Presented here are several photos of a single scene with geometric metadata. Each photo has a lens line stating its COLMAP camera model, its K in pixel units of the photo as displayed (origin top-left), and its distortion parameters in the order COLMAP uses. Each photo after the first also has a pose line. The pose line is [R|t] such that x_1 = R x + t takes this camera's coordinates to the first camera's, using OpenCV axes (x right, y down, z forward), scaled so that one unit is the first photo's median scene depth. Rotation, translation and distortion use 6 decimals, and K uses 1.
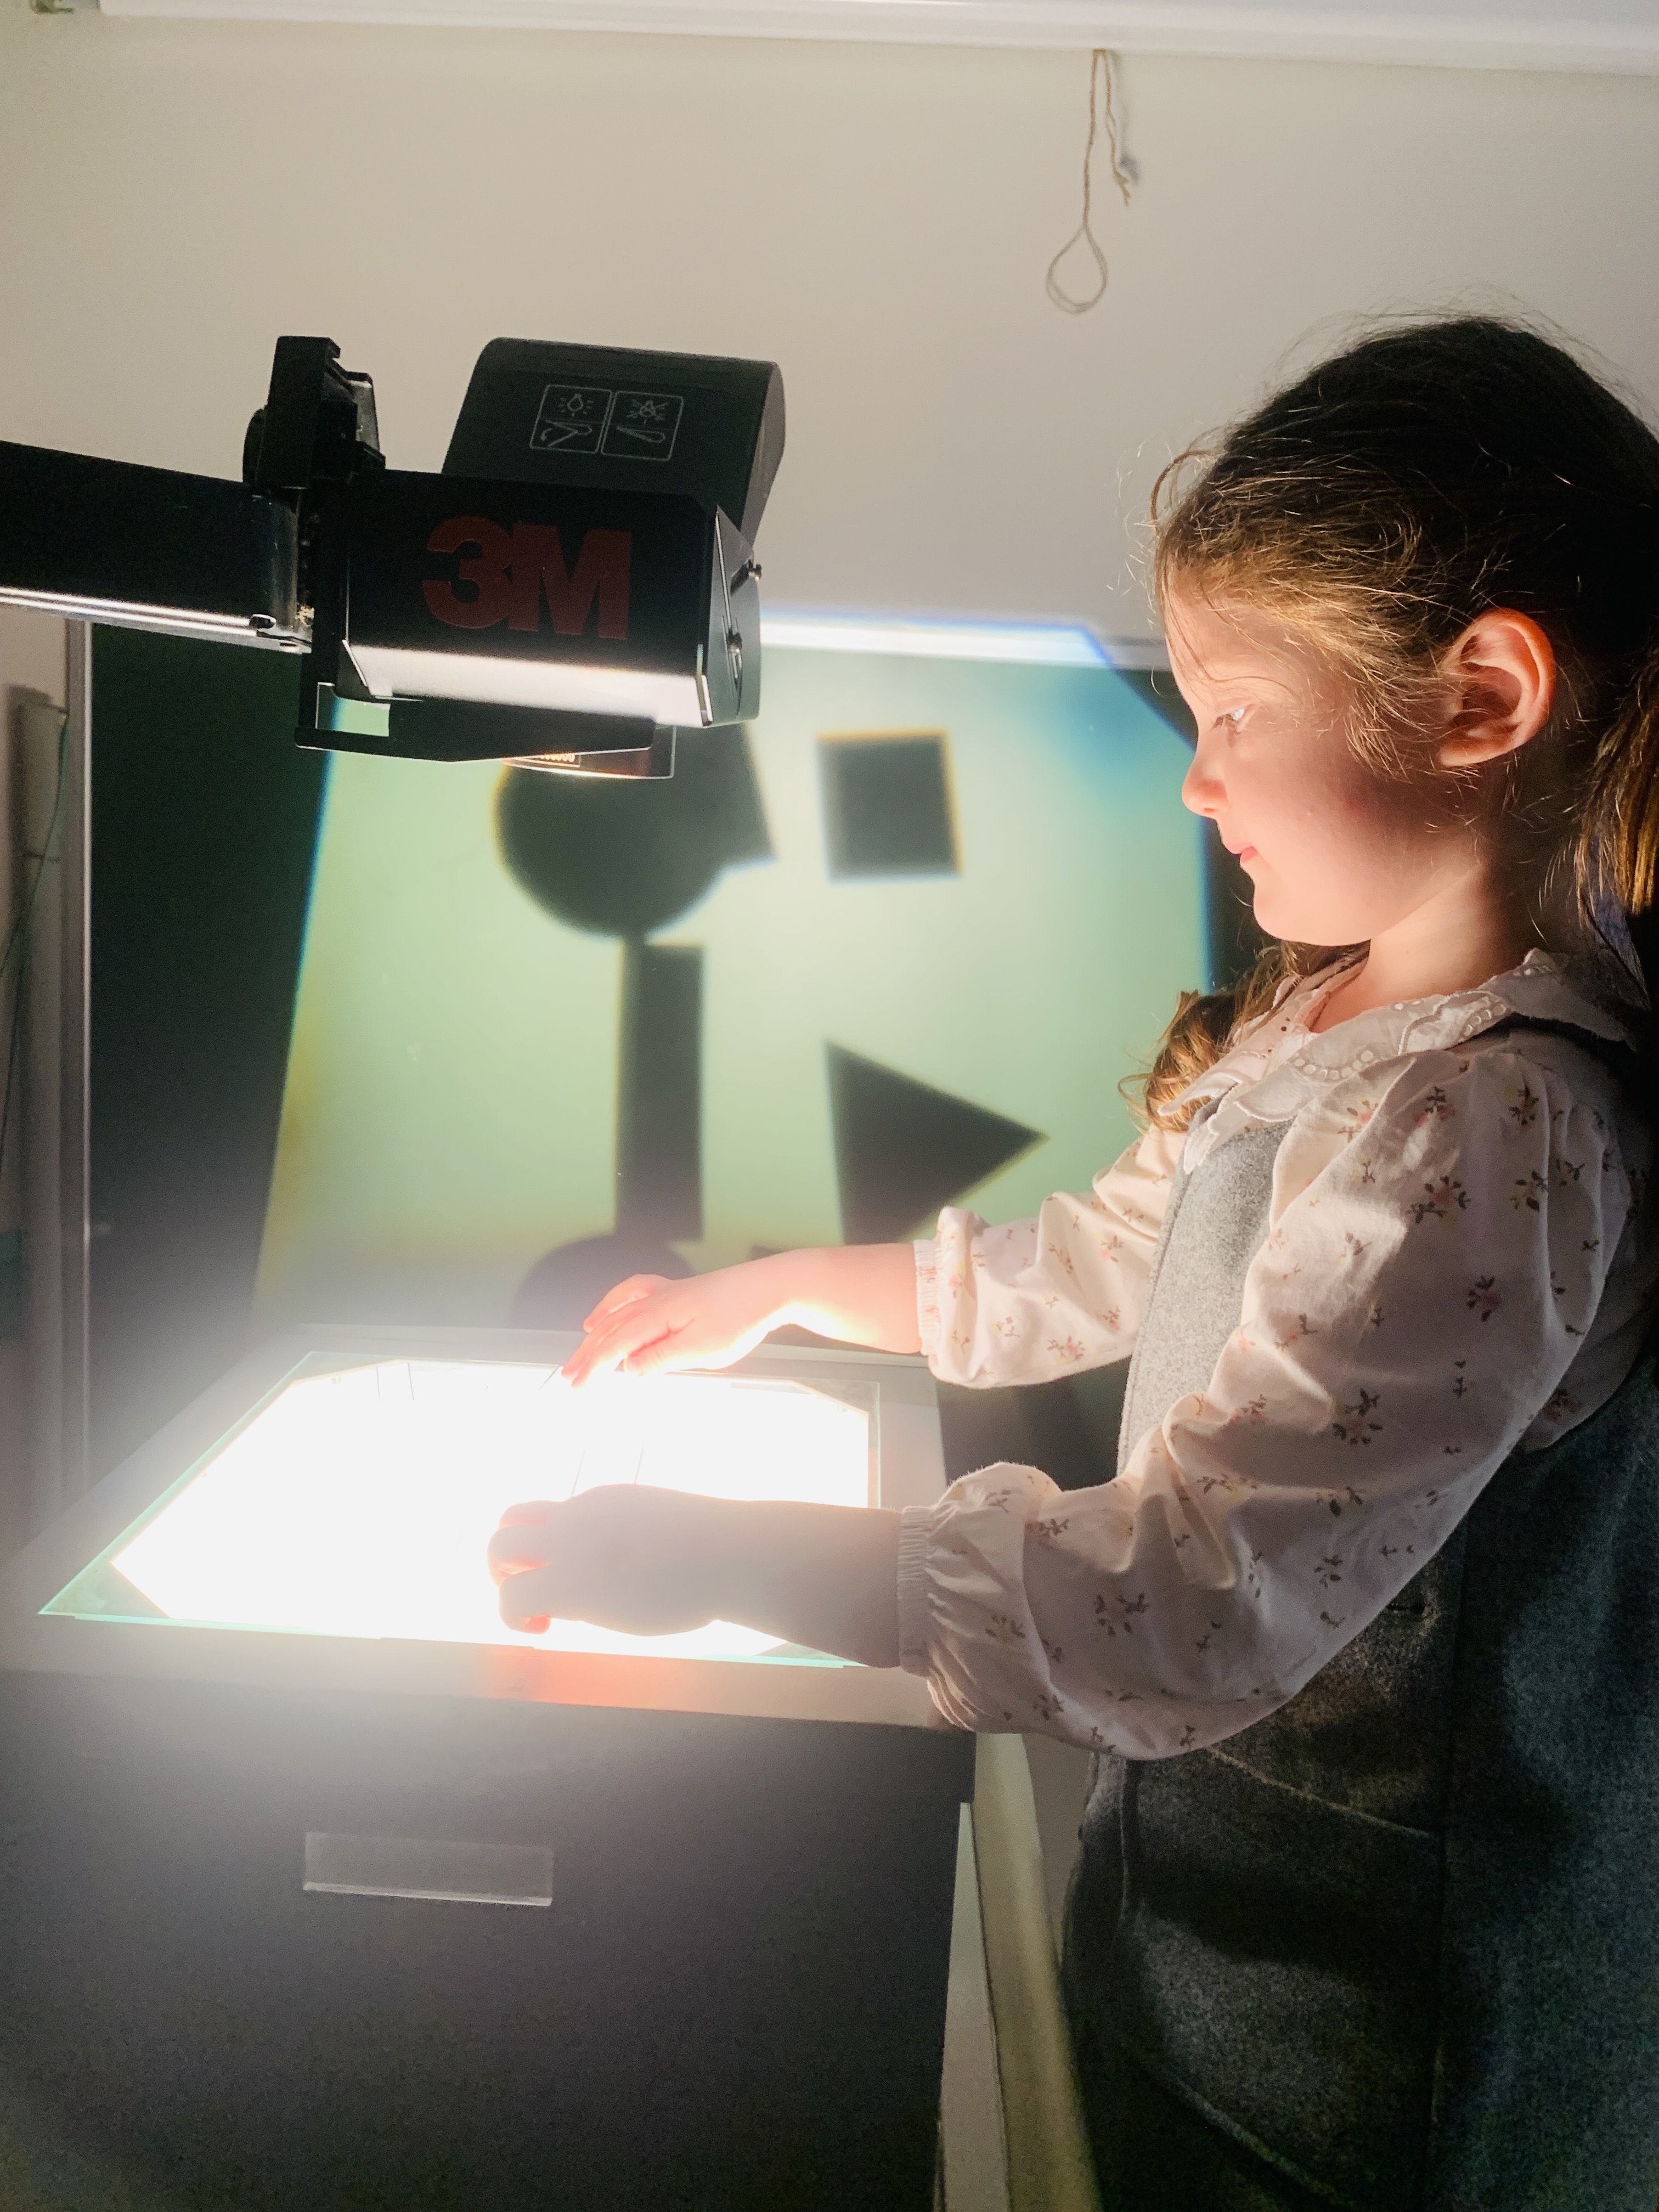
lens RADIAL K [[1681.2, 0, 814.4], [0, 1681.2, 1093.6], [0, 0, 1]] dist [-0.006340, 0.006008]
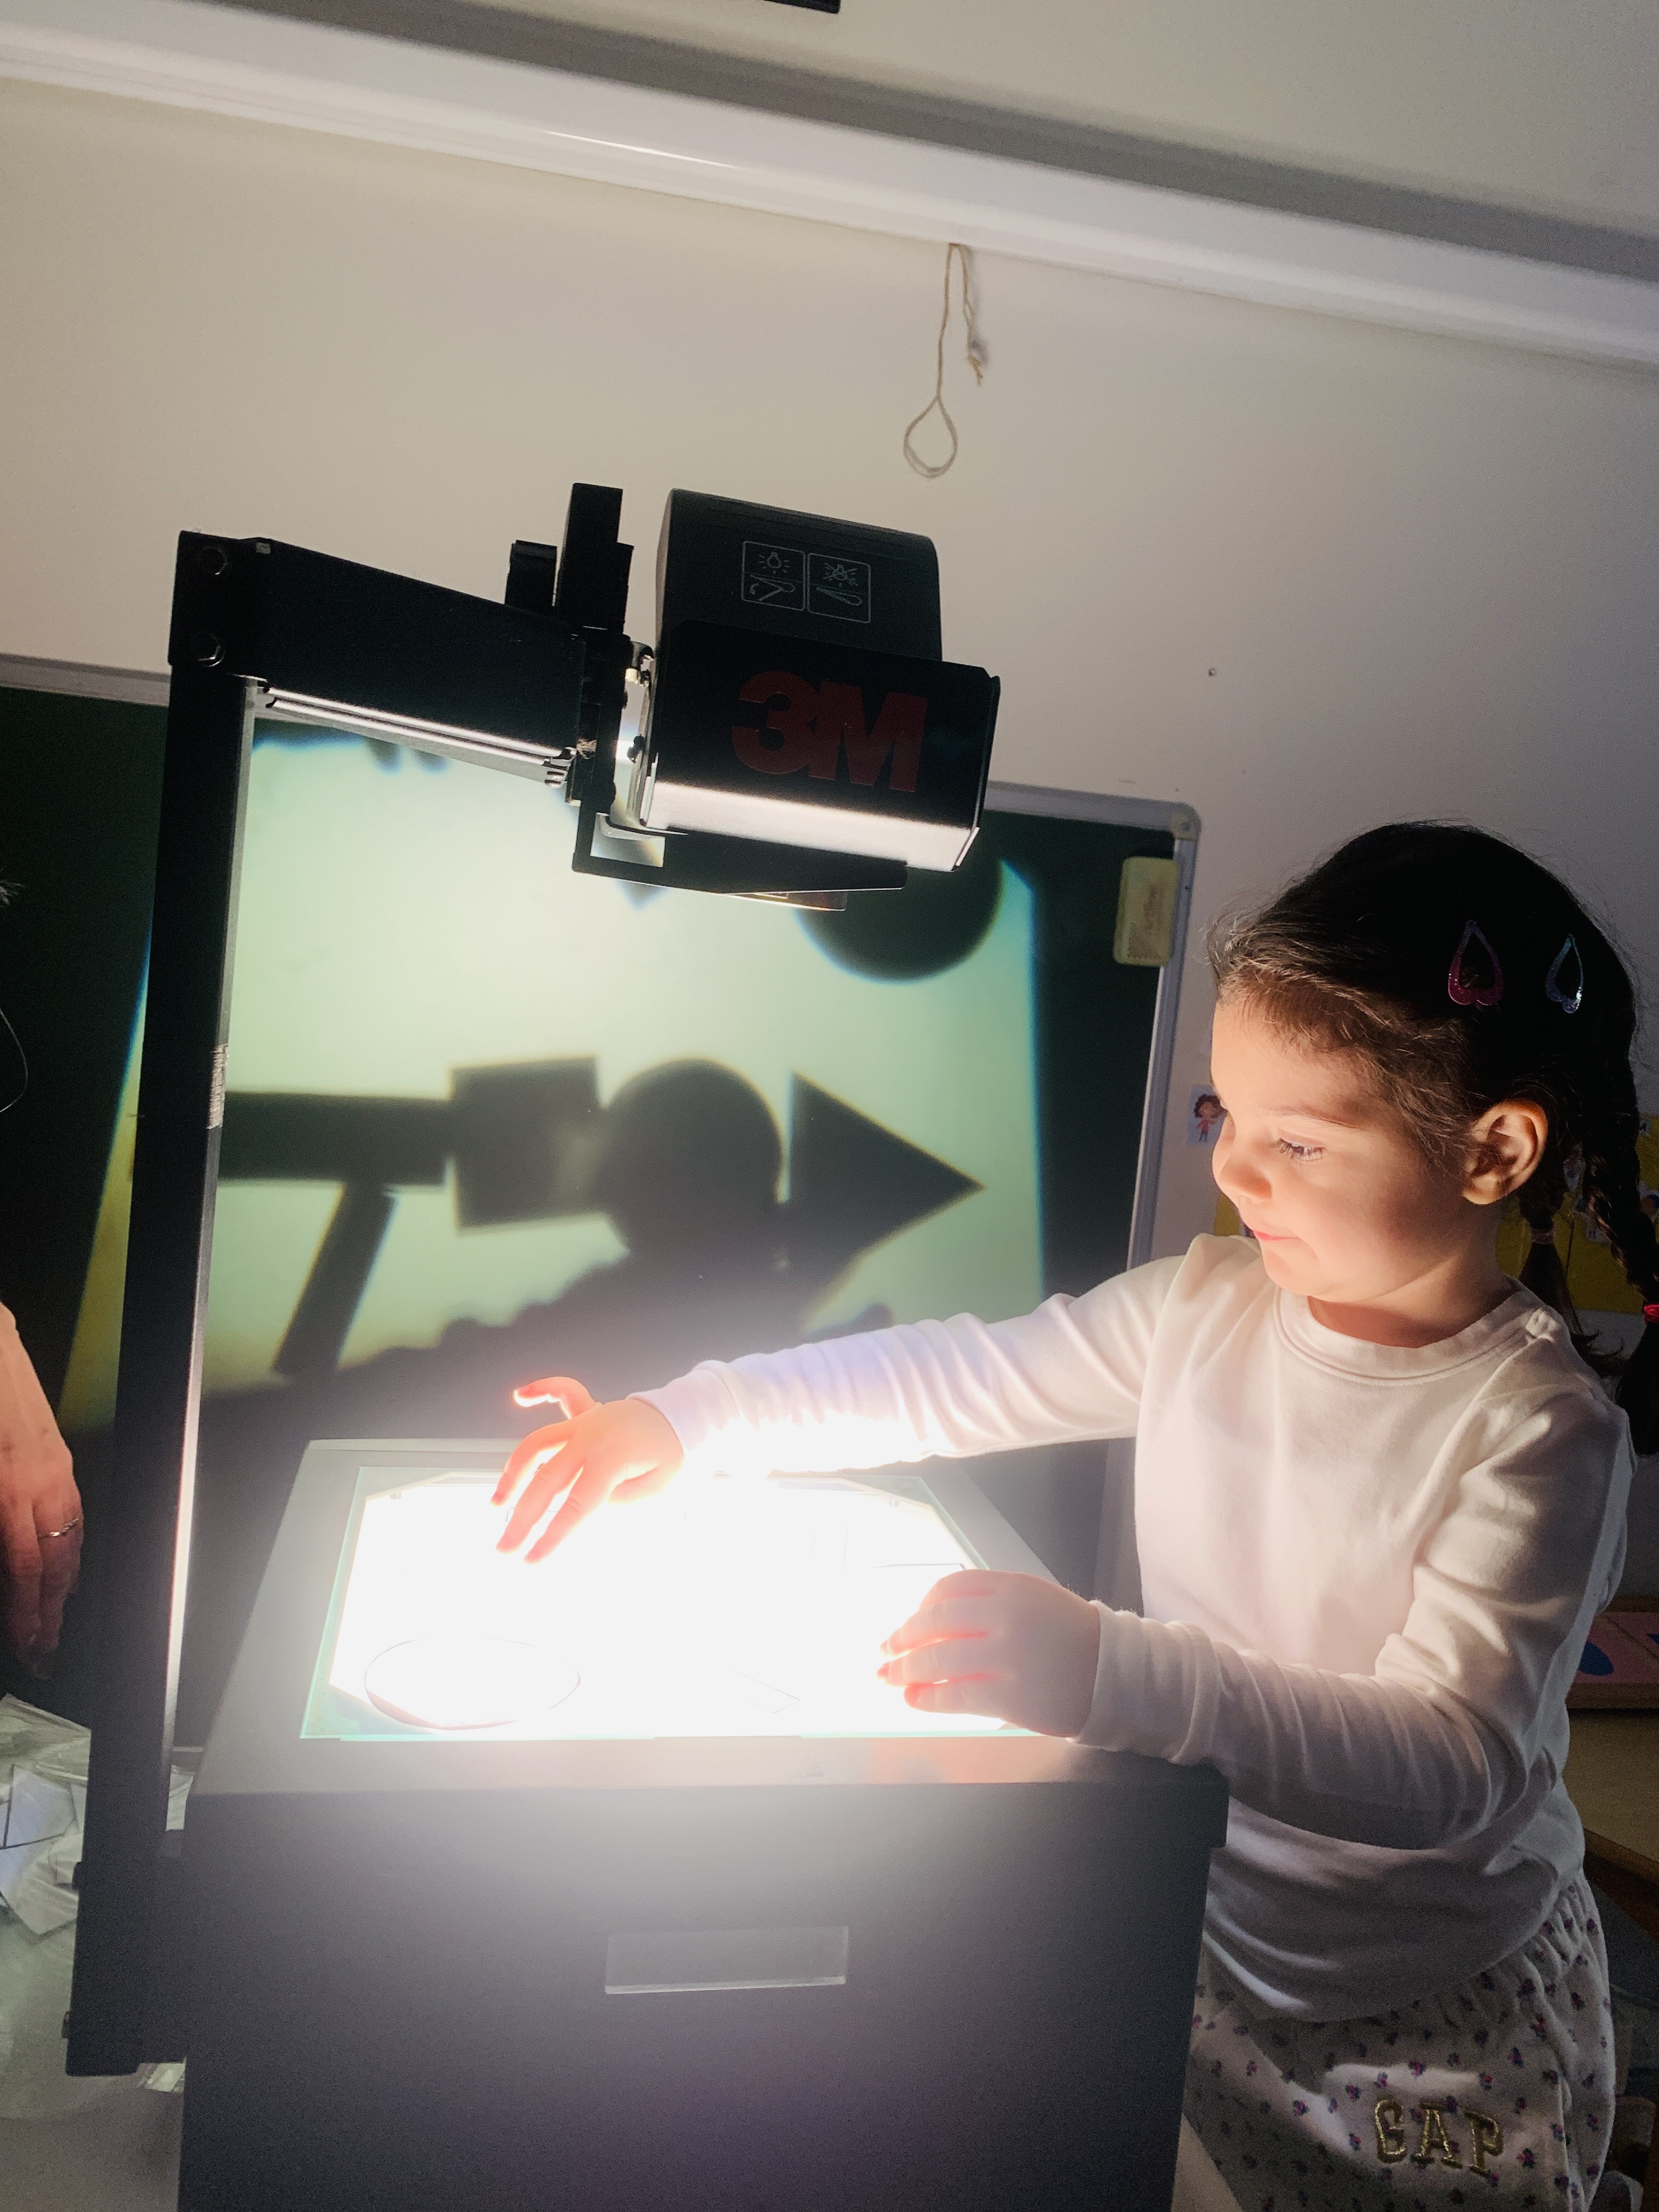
lens RADIAL K [[1681.2, 0, 819.8], [0, 1681.2, 1106.8], [0, 0, 1]] dist [-0.006340, 0.006008]
pose [[0.970984, 0.017953, 0.238470, -0.370233], [-0.006250, 0.998743, -0.049741, -0.009475], [-0.239064, 0.046807, 0.969875, -0.033255]]
